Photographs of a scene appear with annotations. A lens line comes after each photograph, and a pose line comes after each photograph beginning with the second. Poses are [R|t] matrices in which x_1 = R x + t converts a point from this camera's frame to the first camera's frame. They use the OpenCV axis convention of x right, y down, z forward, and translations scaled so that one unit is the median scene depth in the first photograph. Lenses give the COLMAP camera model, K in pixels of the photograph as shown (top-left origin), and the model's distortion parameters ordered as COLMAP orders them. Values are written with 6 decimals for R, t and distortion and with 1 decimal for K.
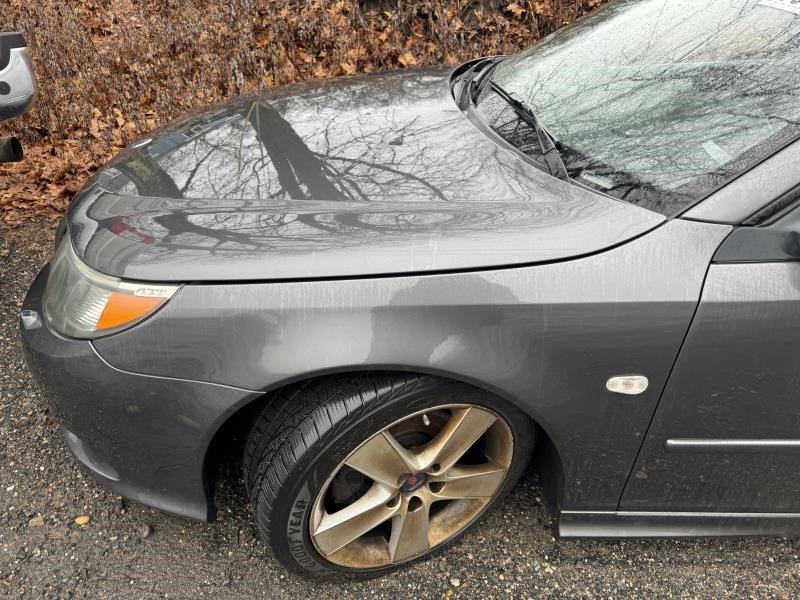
lens RADIAL K [[555.8, 0, 397.5], [0, 555.8, 305.5], [0, 0, 1]] dist [0.009371, -0.019553]
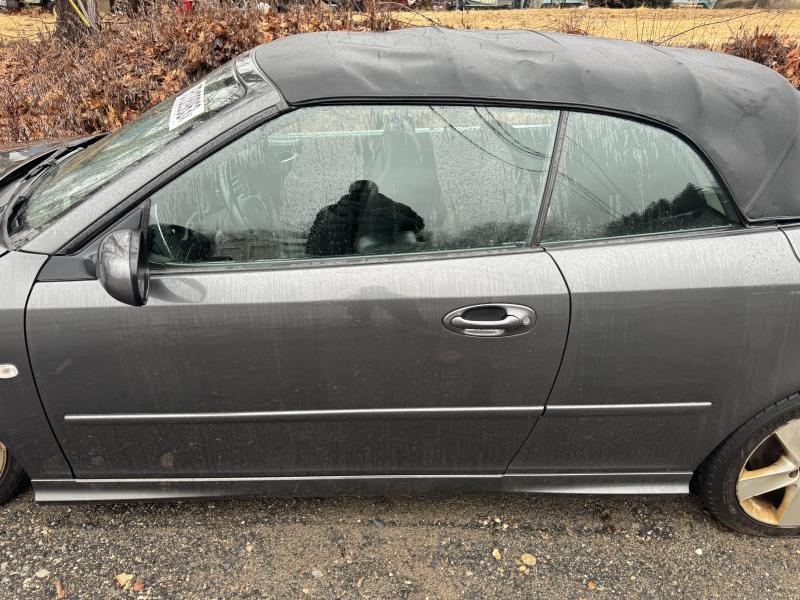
lens RADIAL K [[555.8, 0, 398.2], [0, 555.8, 304.5], [0, 0, 1]] dist [0.009371, -0.019553]
pose [[0.998754, -0.012098, 0.048420, 1.173945], [0.016111, 0.996388, -0.083372, 0.095489], [-0.047237, 0.084048, 0.995341, -0.375293]]
